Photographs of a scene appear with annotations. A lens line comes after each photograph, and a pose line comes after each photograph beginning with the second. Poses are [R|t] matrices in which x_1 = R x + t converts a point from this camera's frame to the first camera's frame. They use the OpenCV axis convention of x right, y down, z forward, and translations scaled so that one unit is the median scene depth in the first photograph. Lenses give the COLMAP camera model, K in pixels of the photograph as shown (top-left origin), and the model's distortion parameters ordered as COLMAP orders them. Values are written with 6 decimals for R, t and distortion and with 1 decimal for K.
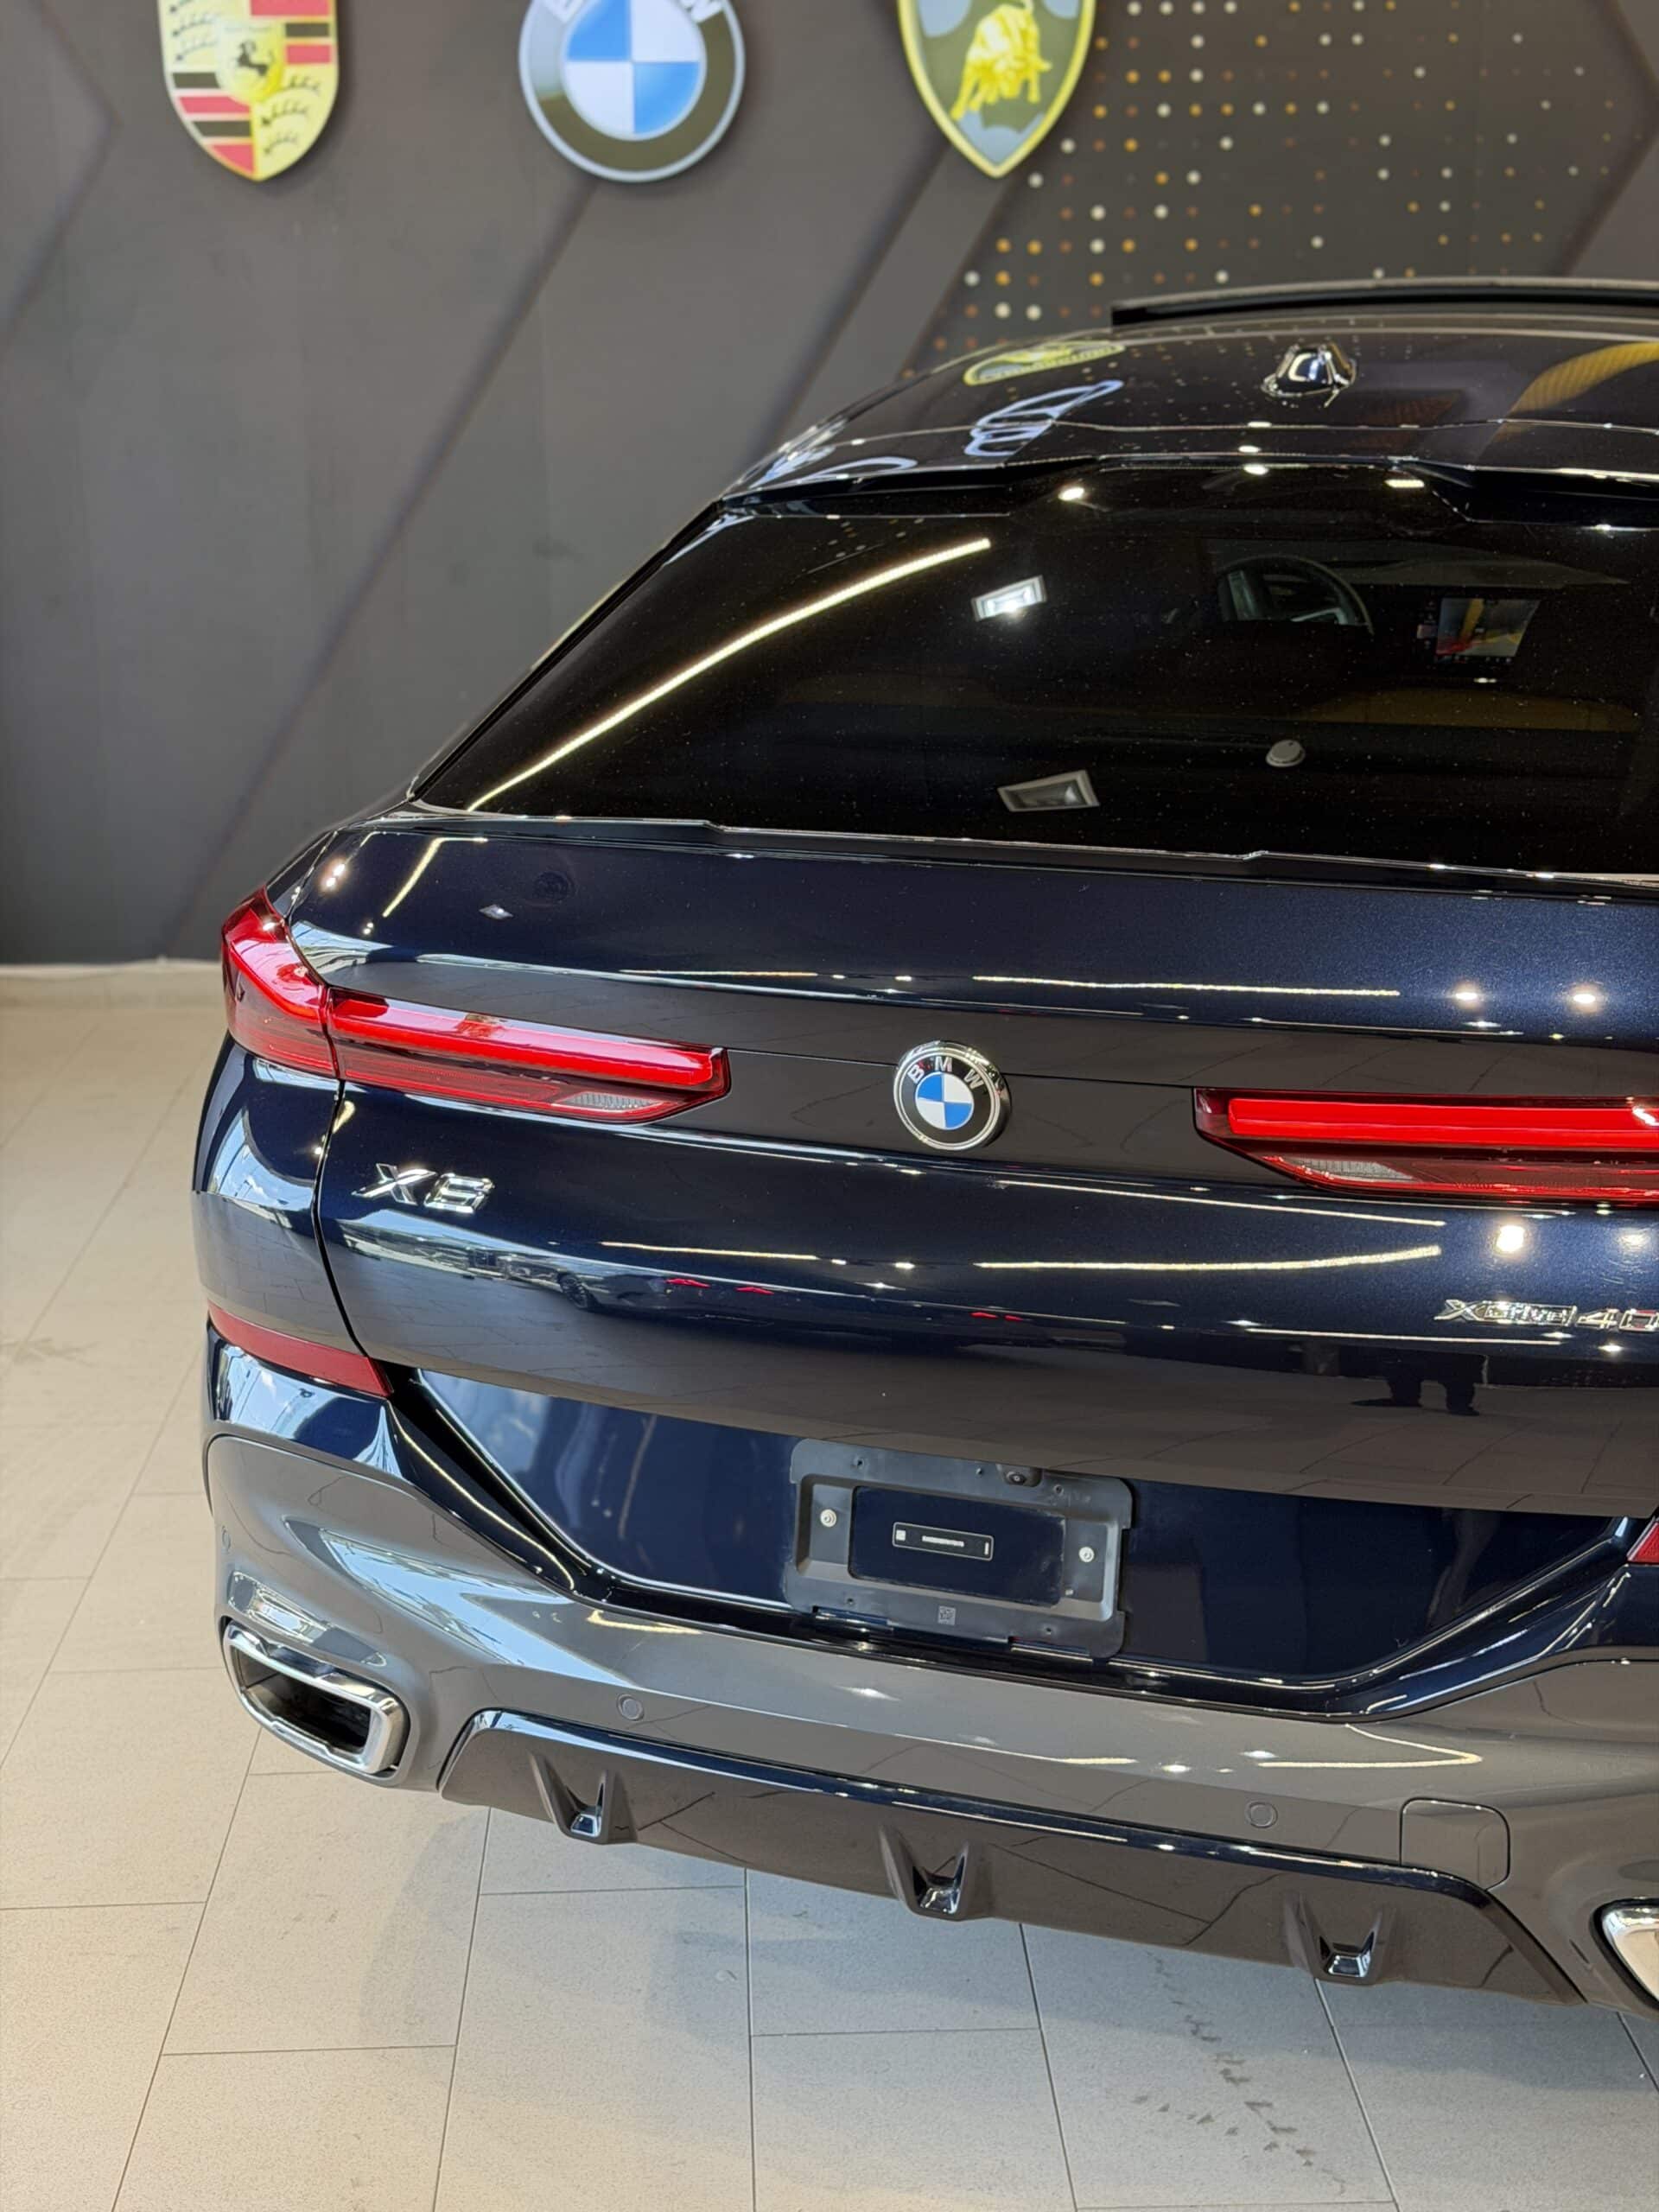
lens RADIAL K [[3067.7, 0, 829.5], [0, 3067.7, 1106.0], [0, 0, 1]] dist [0.292625, -0.840503]
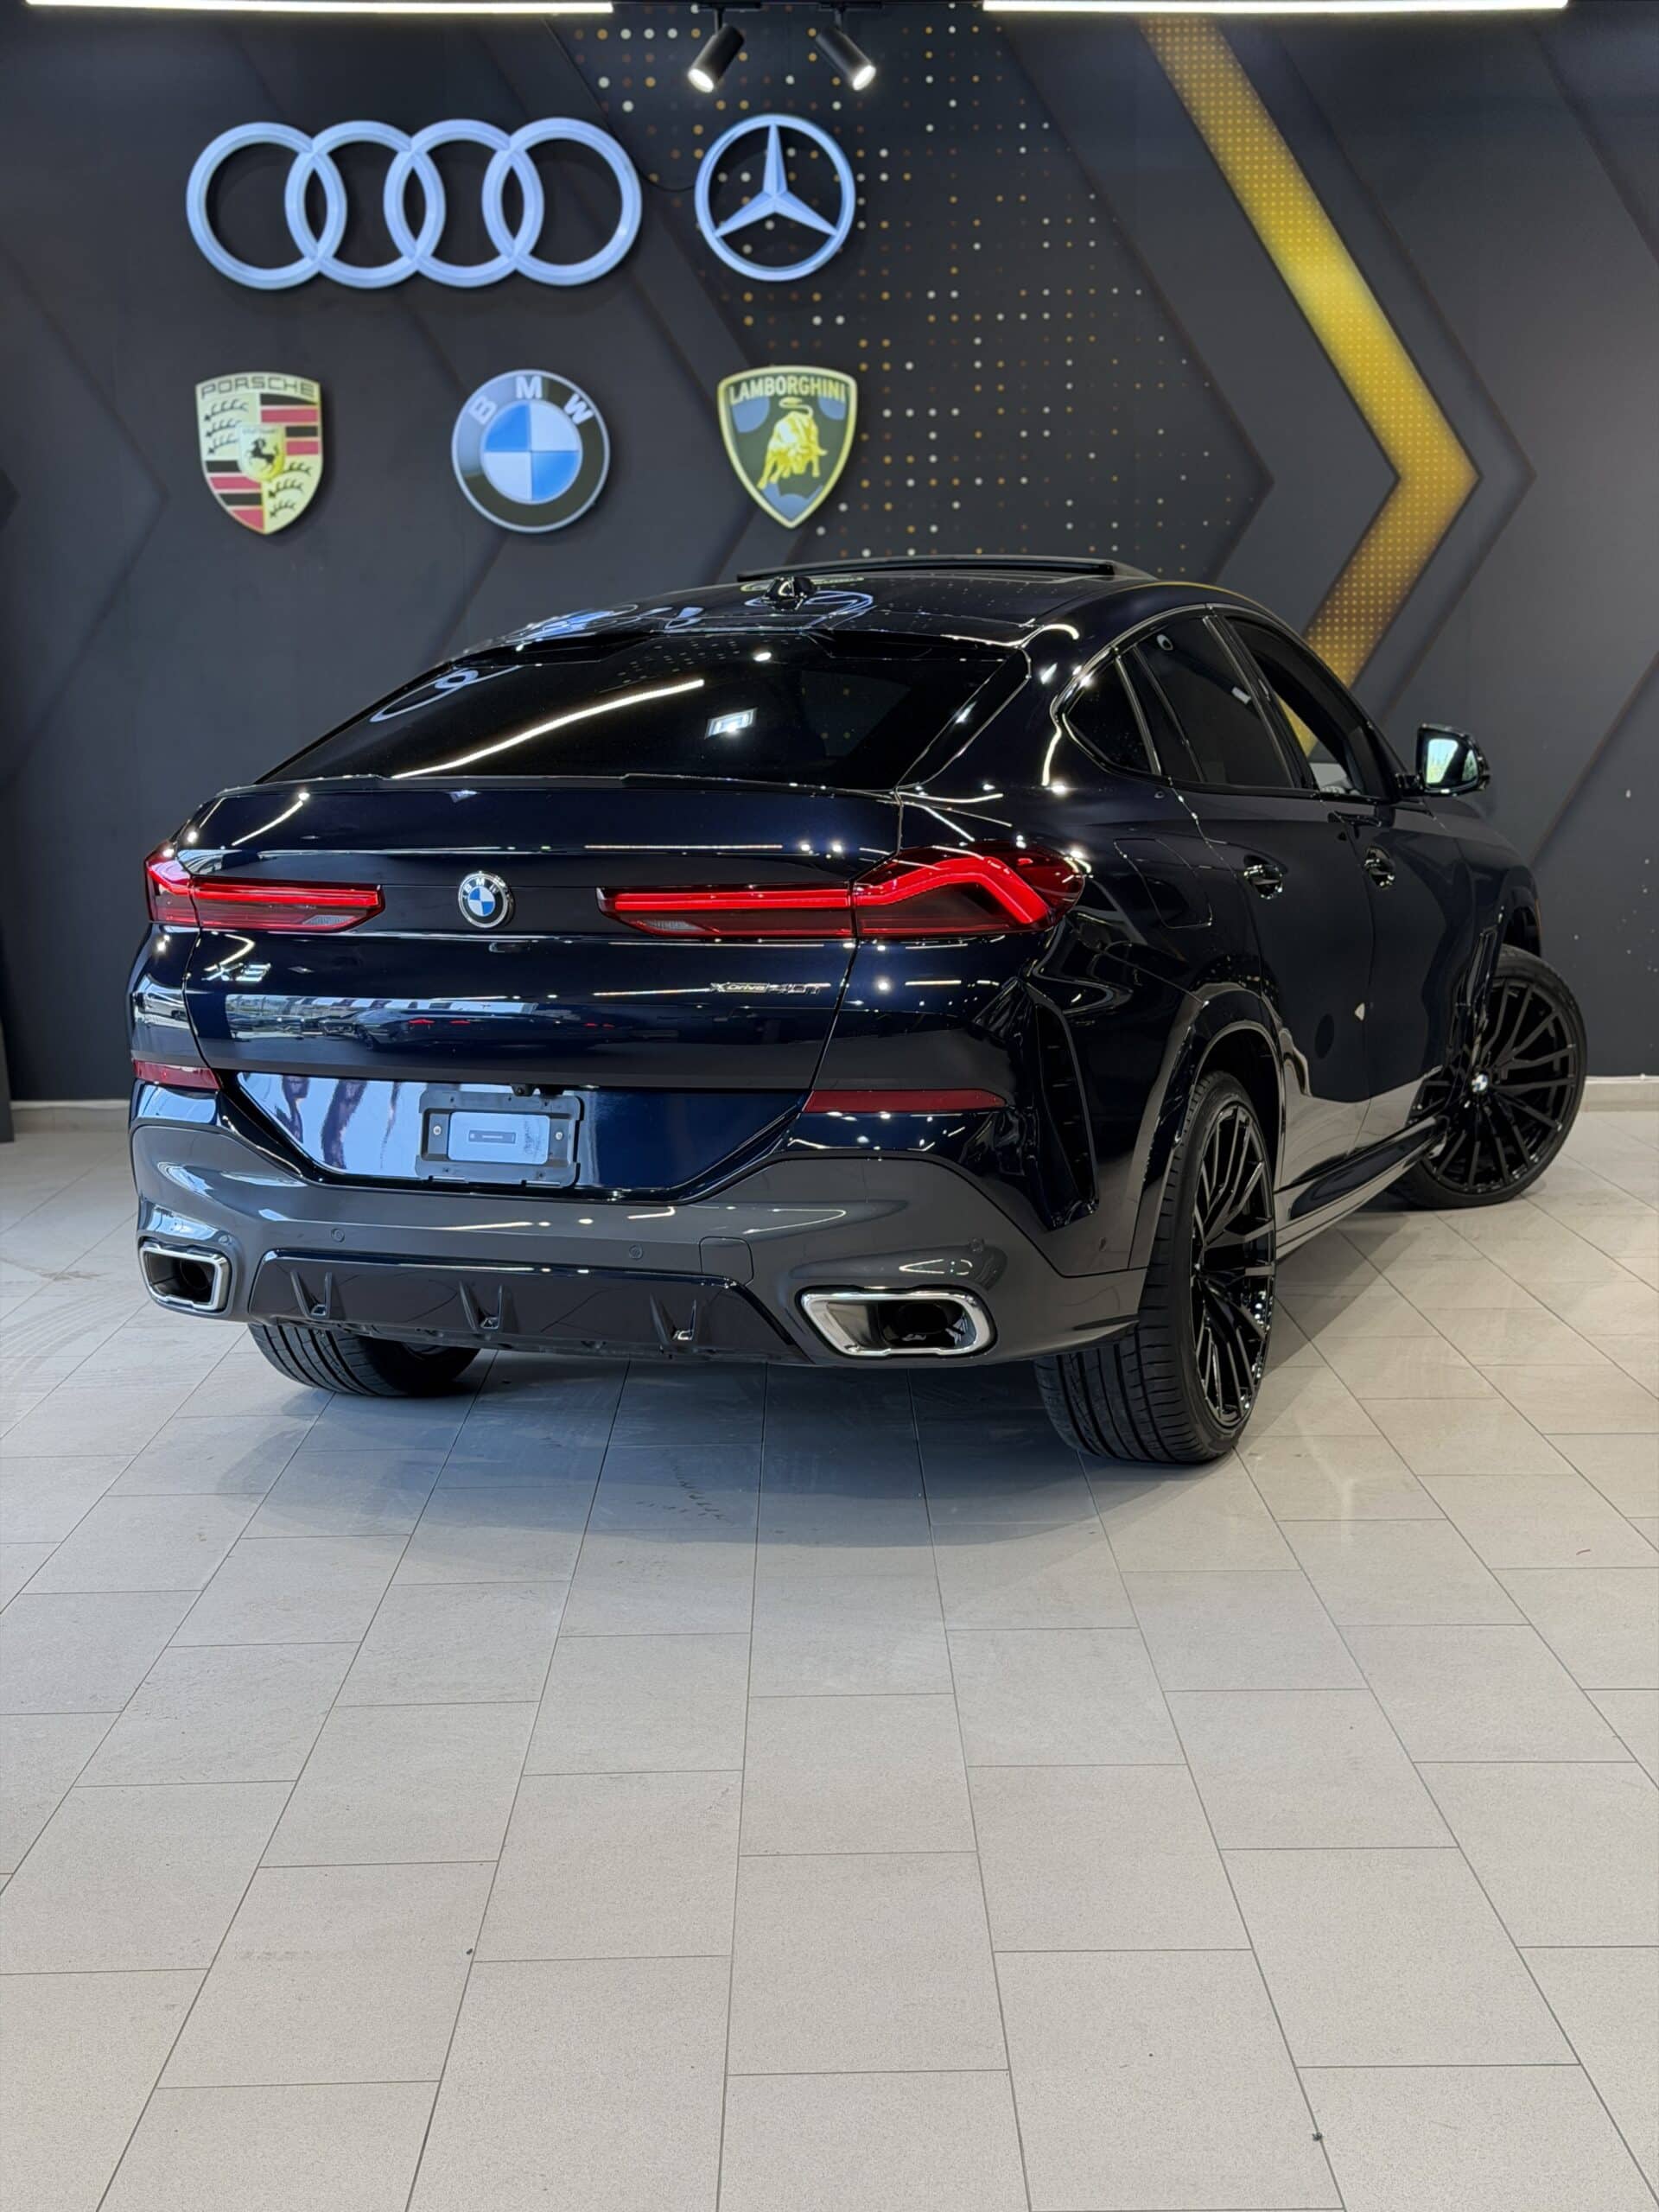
lens RADIAL K [[3075.9, 0, 829.5], [0, 3075.9, 1106.0], [0, 0, 1]] dist [0.178807, -0.447995]
pose [[0.999506, -0.002558, -0.031331, 0.114797], [-0.001361, 0.992224, -0.124456, 0.134045], [0.031405, 0.124437, 0.991730, -0.346544]]
